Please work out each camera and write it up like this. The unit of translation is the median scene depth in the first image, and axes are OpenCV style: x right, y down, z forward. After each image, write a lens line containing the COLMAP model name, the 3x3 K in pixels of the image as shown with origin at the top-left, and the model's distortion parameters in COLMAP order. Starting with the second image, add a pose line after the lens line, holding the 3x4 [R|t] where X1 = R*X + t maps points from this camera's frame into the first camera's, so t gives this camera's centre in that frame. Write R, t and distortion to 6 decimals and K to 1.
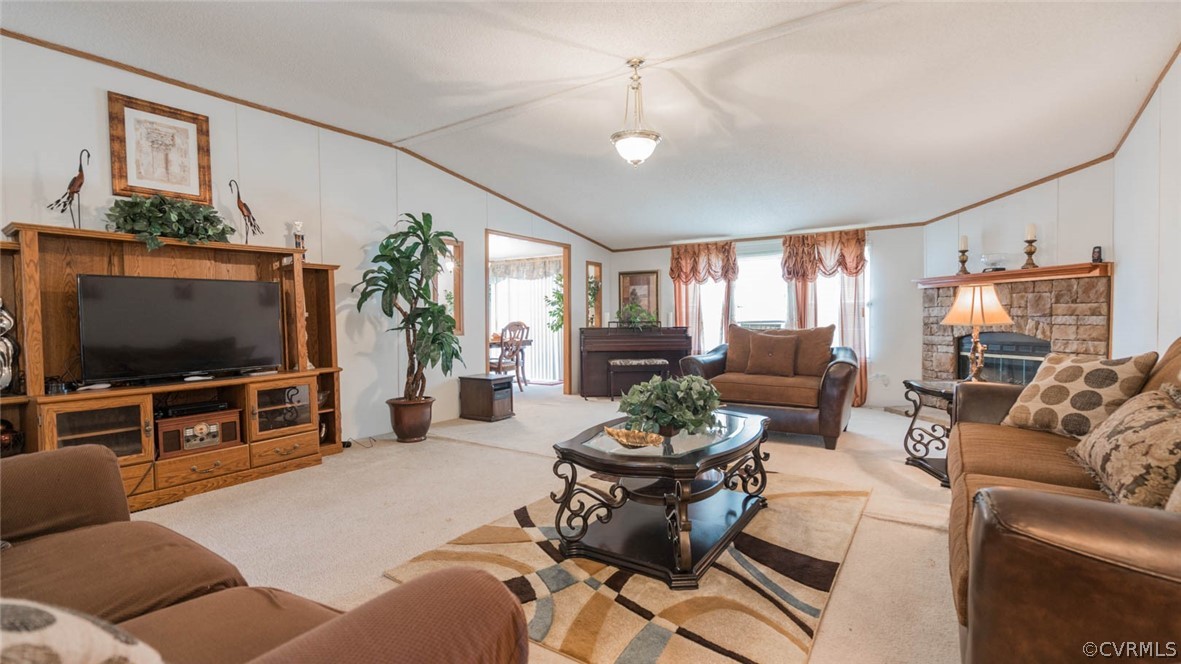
lens RADIAL K [[530.0, 0, 589.4], [0, 530.0, 330.5], [0, 0, 1]] dist [0.002174, 0.000415]
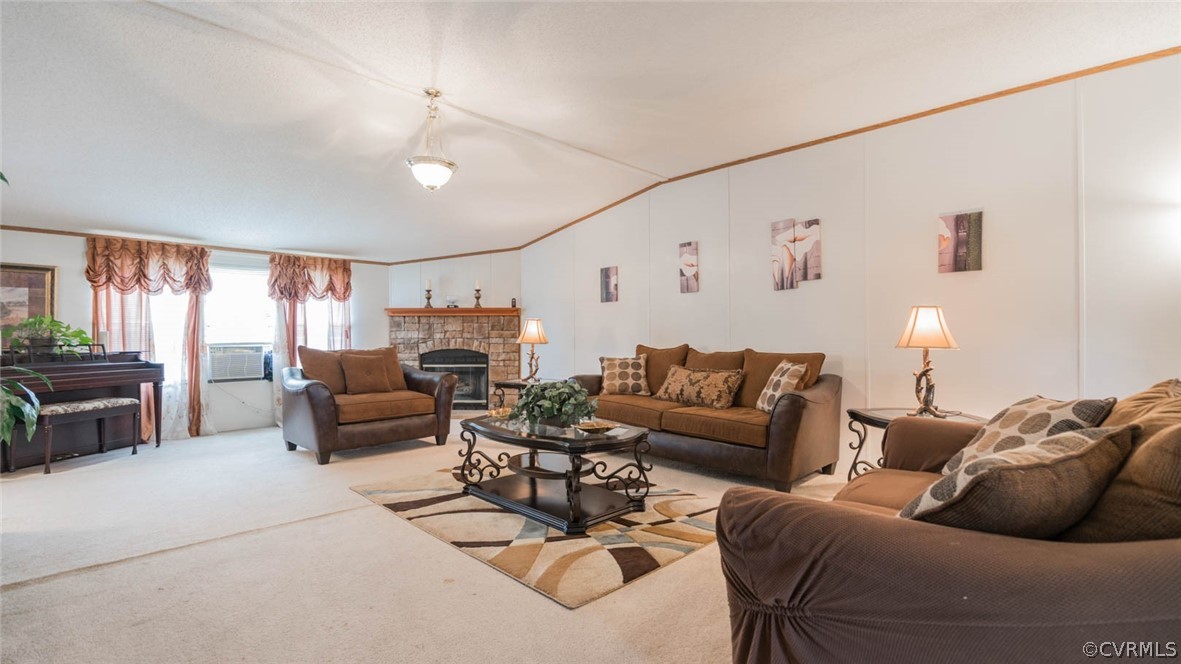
lens RADIAL K [[530.0, 0, 589.4], [0, 530.0, 330.5], [0, 0, 1]] dist [0.002174, 0.000415]
pose [[0.206535, 0.018464, 0.978265, -0.610428], [0.023482, 0.999440, -0.023821, -0.005183], [-0.978157, 0.027891, 0.205986, 0.353609]]
